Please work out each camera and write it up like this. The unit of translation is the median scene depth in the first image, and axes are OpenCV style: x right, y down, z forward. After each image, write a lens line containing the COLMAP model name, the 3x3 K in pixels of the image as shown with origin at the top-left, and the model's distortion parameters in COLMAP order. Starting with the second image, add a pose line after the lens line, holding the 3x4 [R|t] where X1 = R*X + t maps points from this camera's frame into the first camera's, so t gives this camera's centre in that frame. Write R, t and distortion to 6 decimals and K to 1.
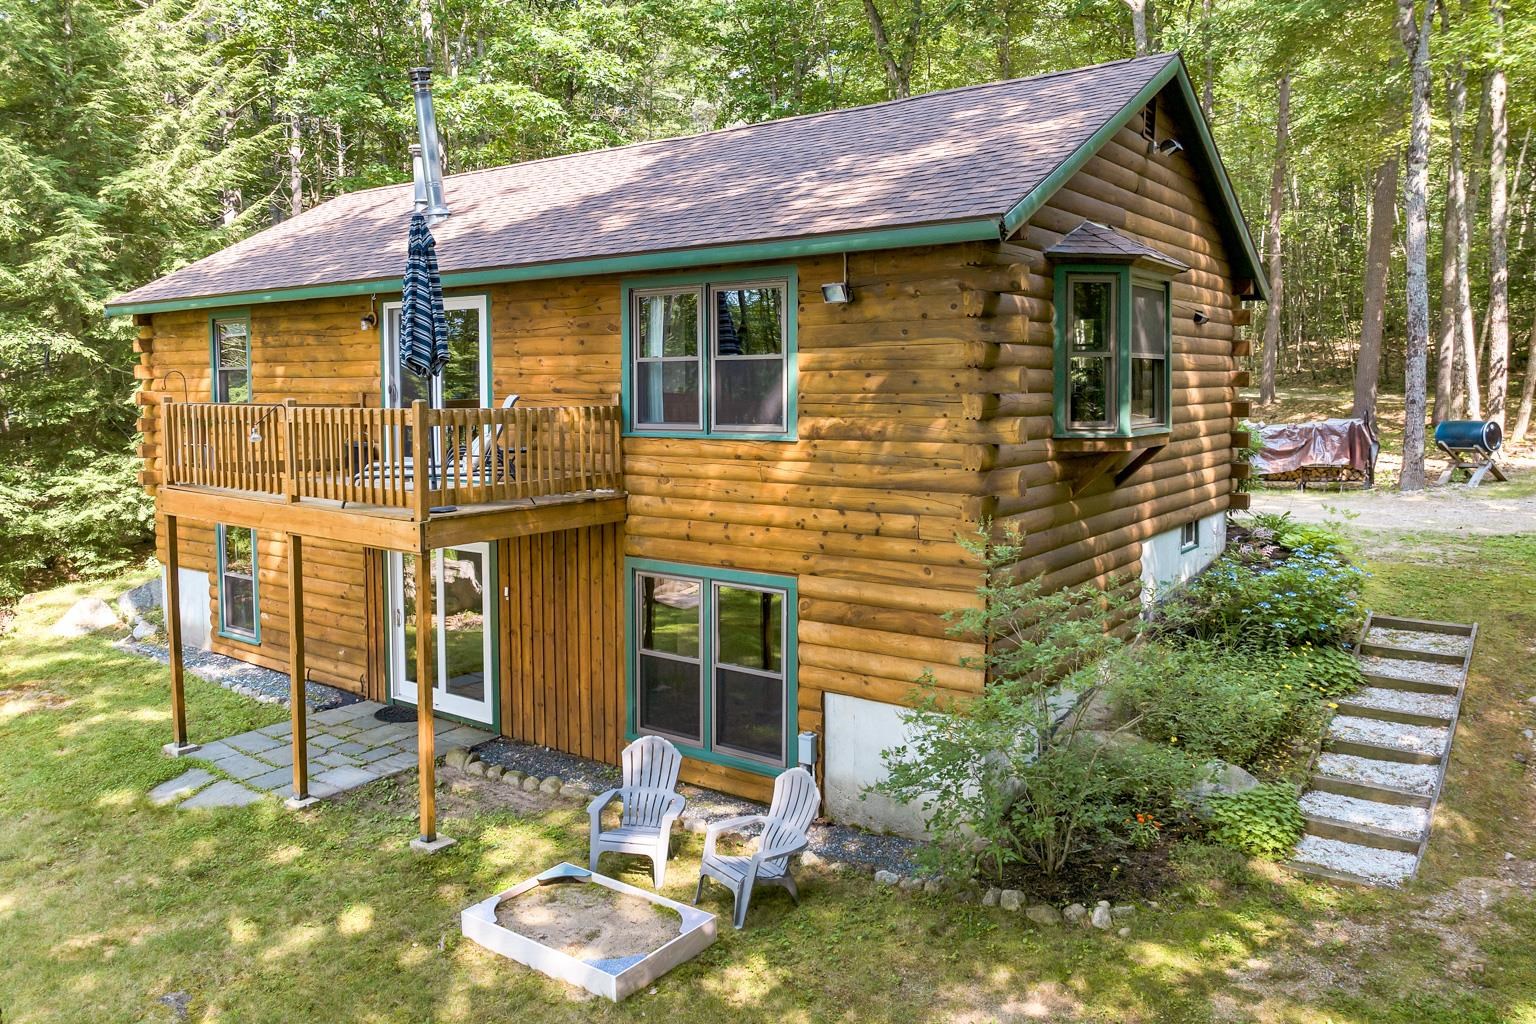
lens RADIAL K [[1128.7, 0, 826.8], [0, 1128.7, 421.4], [0, 0, 1]] dist [-0.031355, 0.001801]
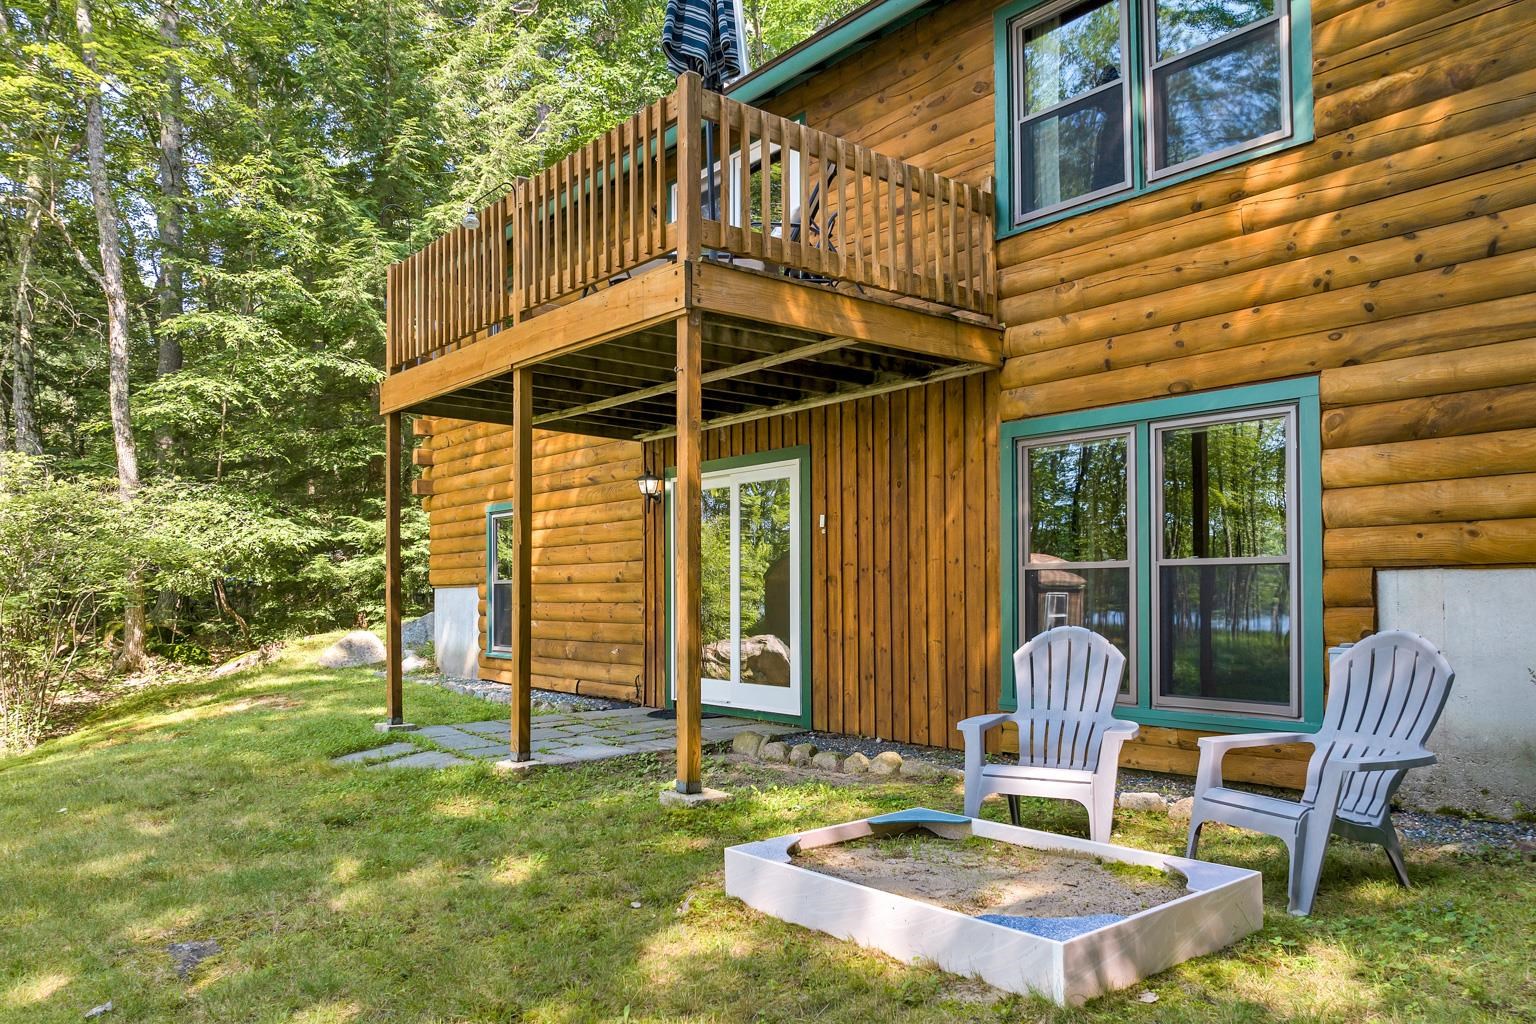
lens RADIAL K [[1115.6, 0, 877.0], [0, 1115.6, 589.9], [0, 0, 1]] dist [-0.024217, 0.002581]
pose [[0.972999, -0.002390, -0.230797, -0.100144], [-0.007505, 0.999090, -0.041988, 0.240302], [0.230688, 0.042587, 0.972095, 0.365442]]
